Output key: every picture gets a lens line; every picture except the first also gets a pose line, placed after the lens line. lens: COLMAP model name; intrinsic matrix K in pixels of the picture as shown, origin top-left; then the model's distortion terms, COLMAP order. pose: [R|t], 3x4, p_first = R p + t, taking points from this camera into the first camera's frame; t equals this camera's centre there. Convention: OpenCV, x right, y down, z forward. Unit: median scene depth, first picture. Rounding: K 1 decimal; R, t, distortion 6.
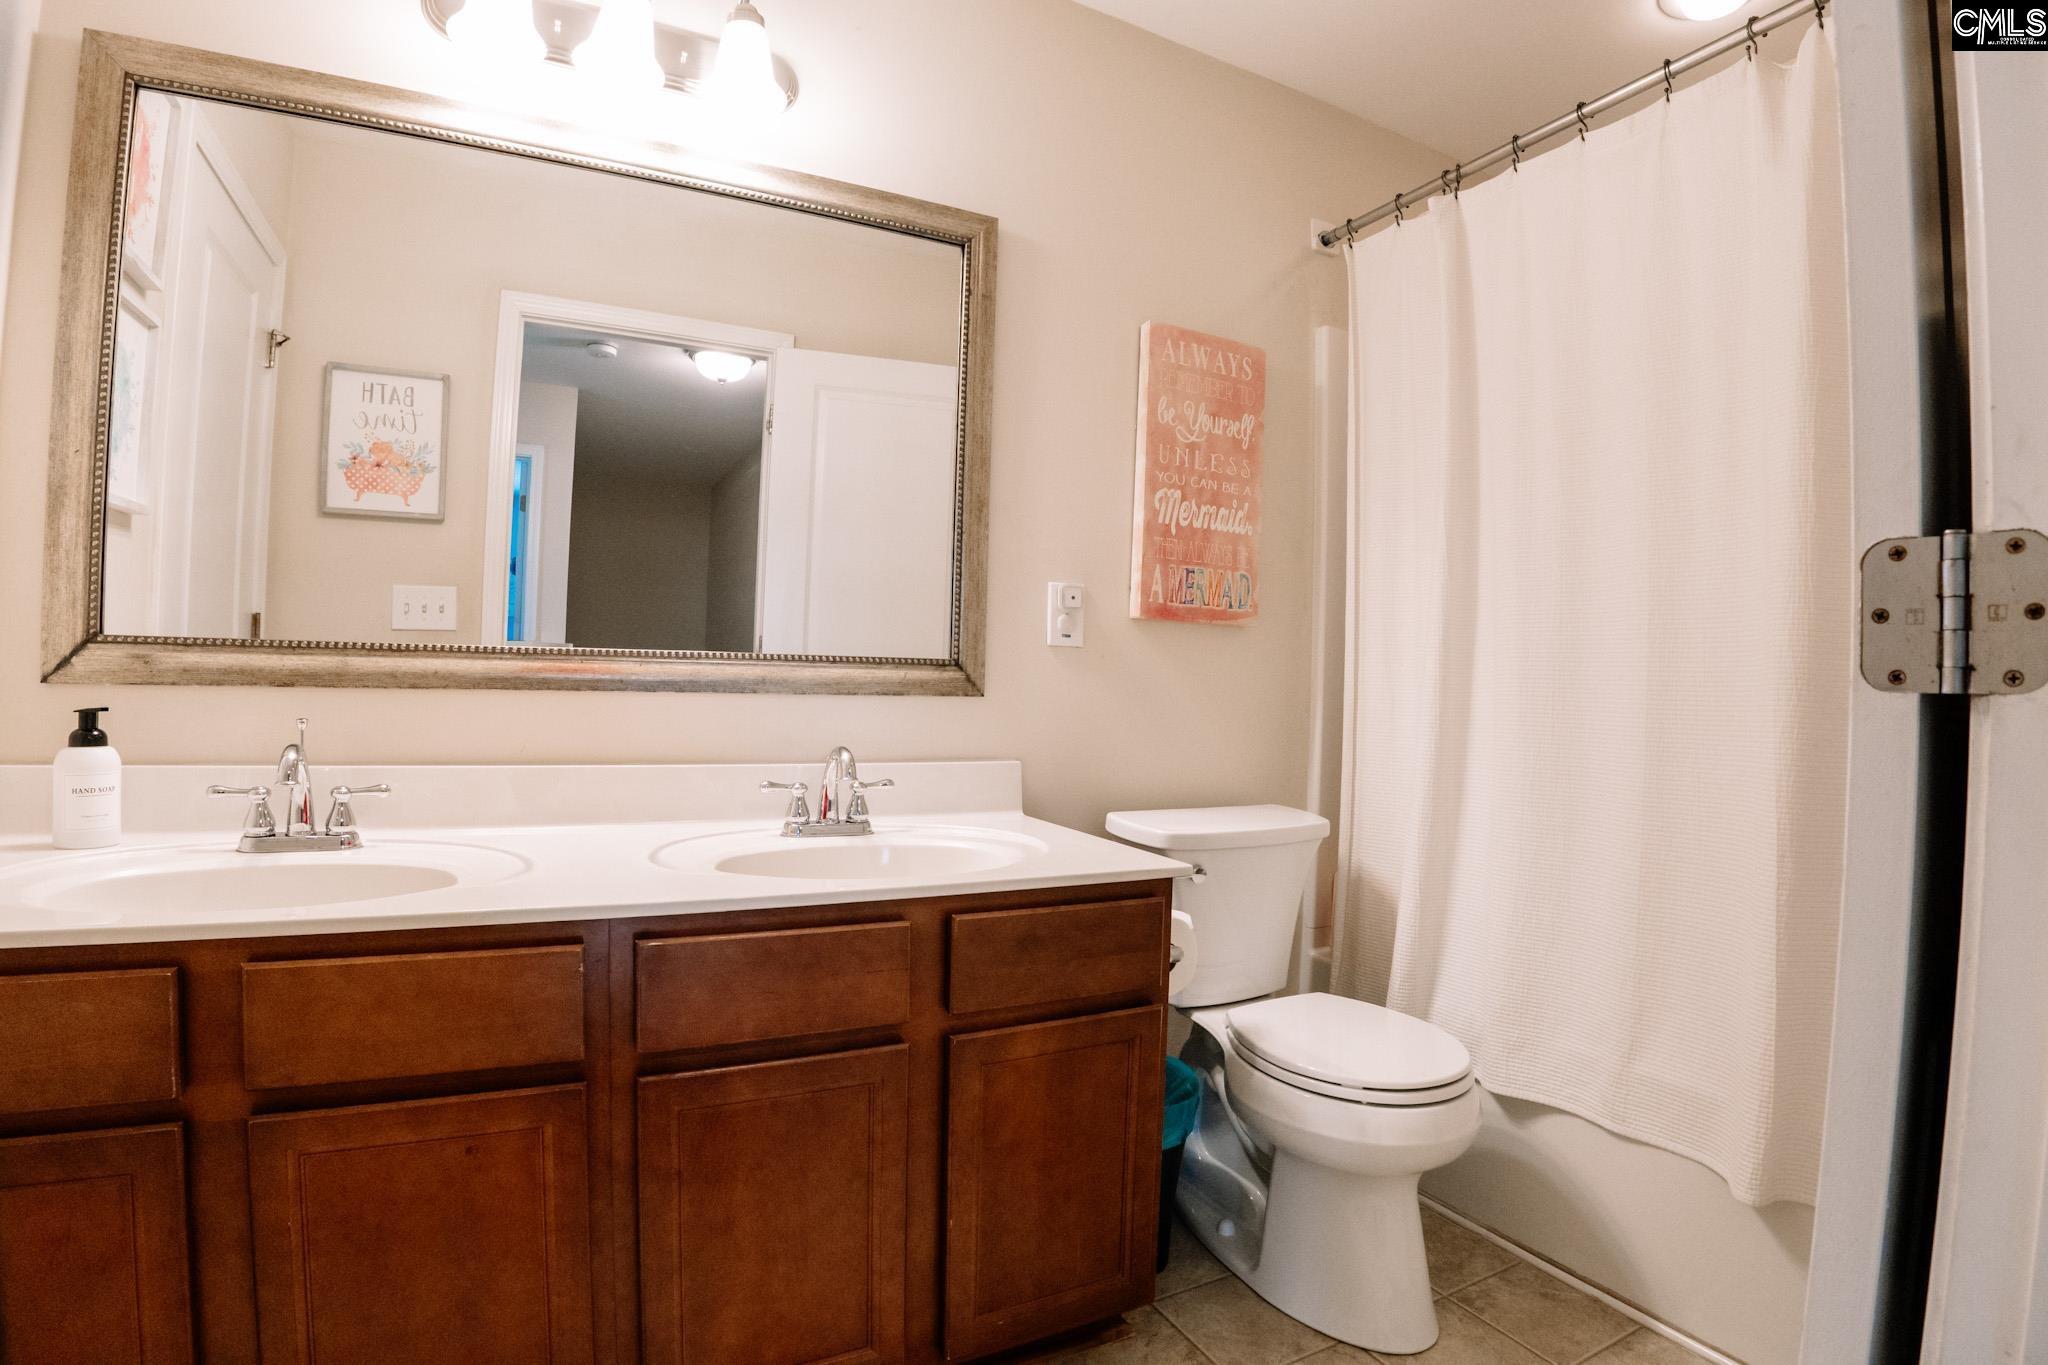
lens RADIAL K [[1025.9, 0, 1044.8], [0, 1025.9, 681.6], [0, 0, 1]] dist [-0.102323, 0.023076]
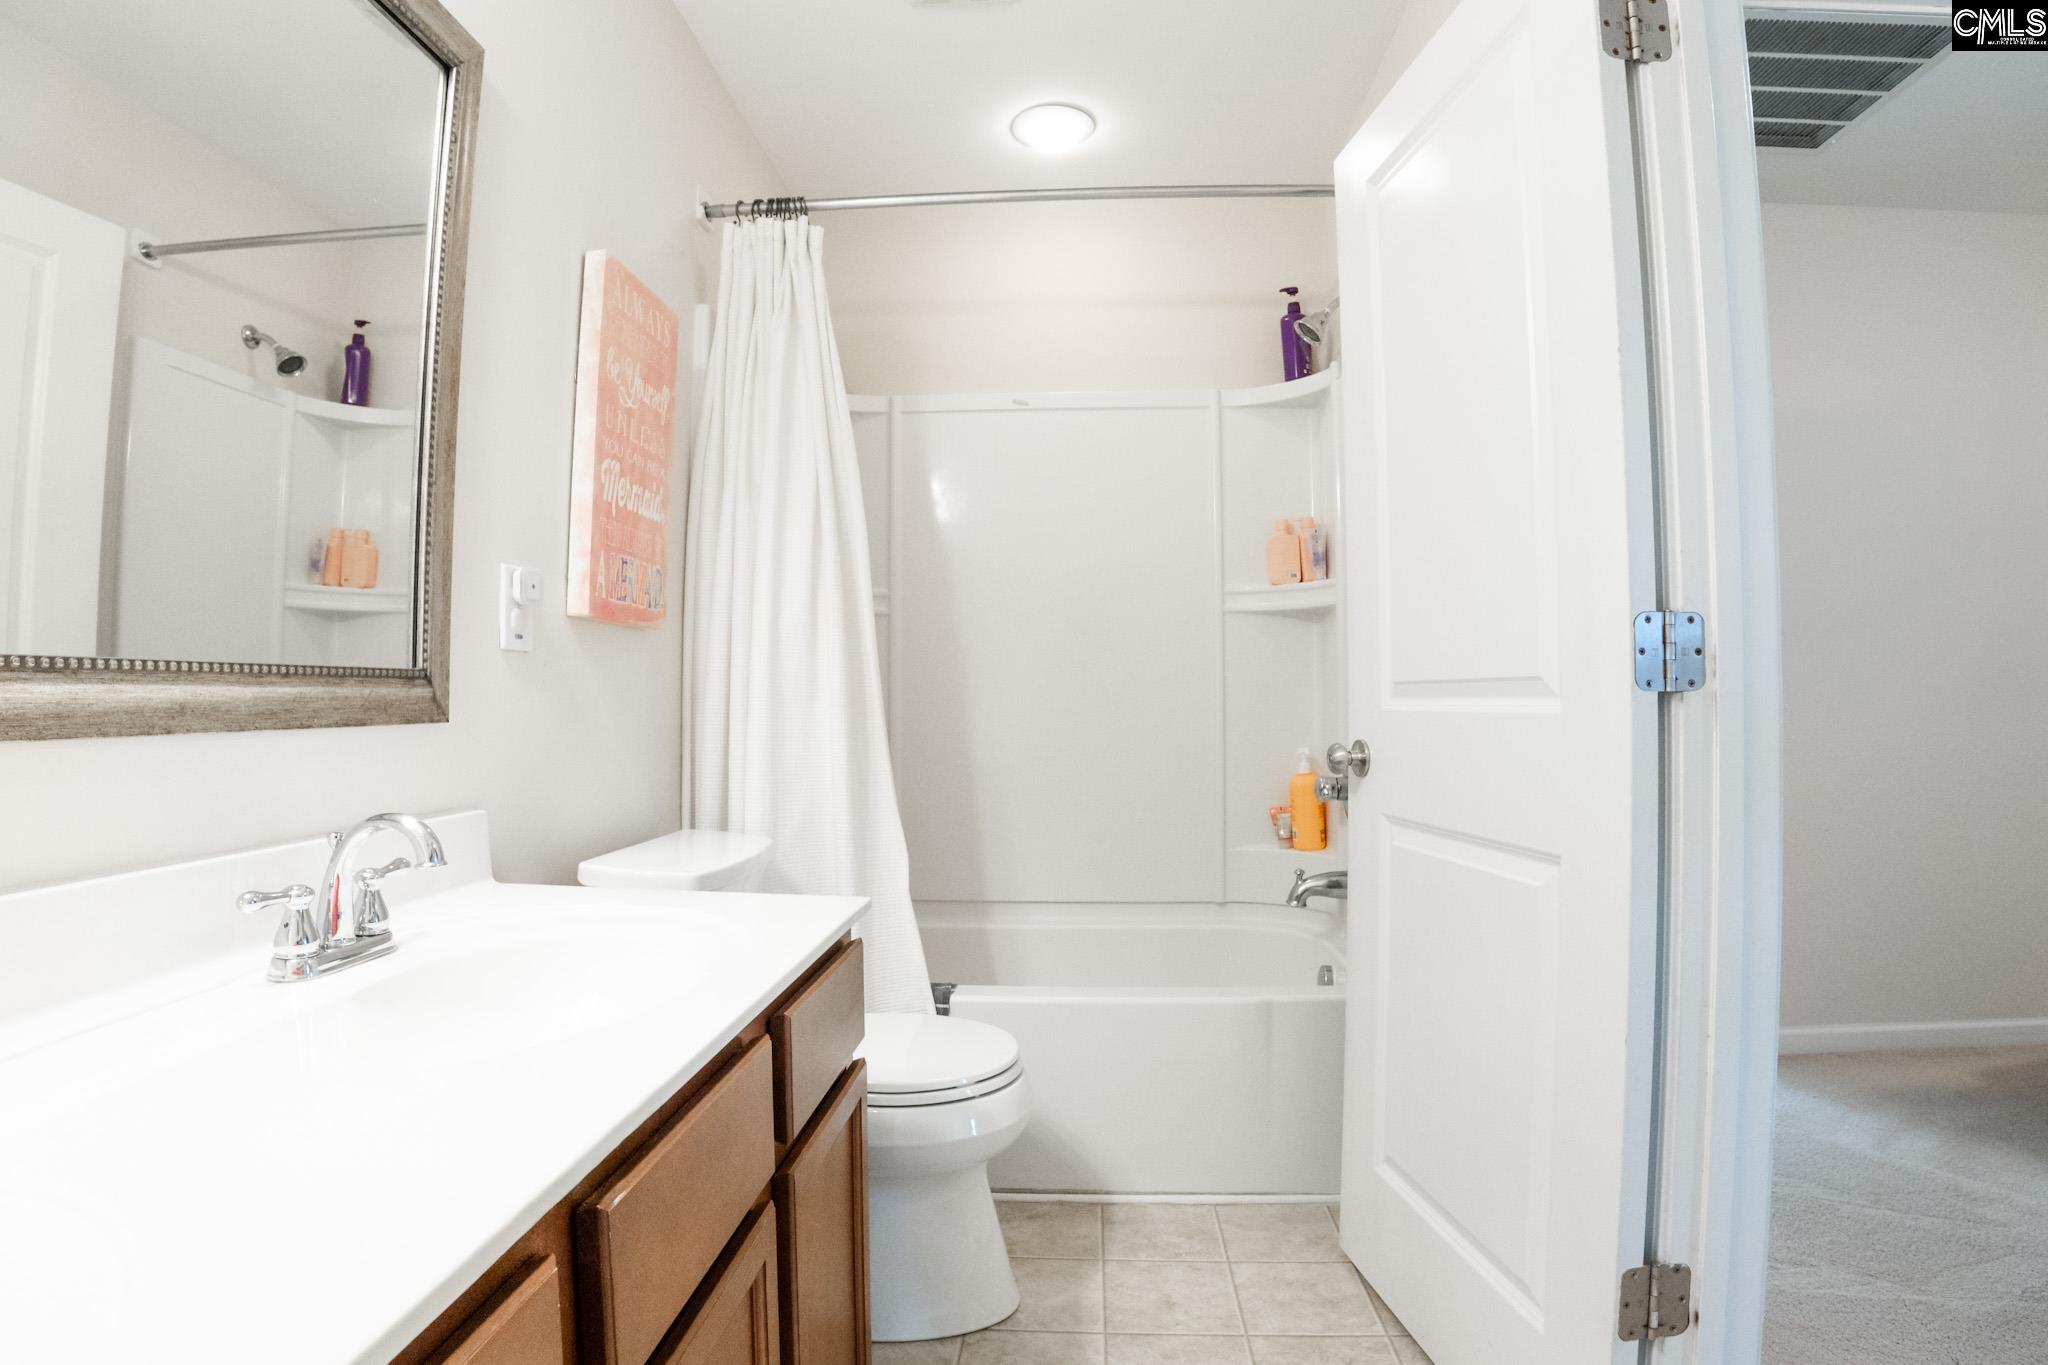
lens RADIAL K [[1025.9, 0, 1044.8], [0, 1025.9, 681.6], [0, 0, 1]] dist [-0.102323, 0.023076]
pose [[0.526198, -0.012711, 0.850267, -0.419256], [0.012442, 0.999896, 0.007248, -0.012868], [-0.850271, 0.006765, 0.526302, 0.306472]]
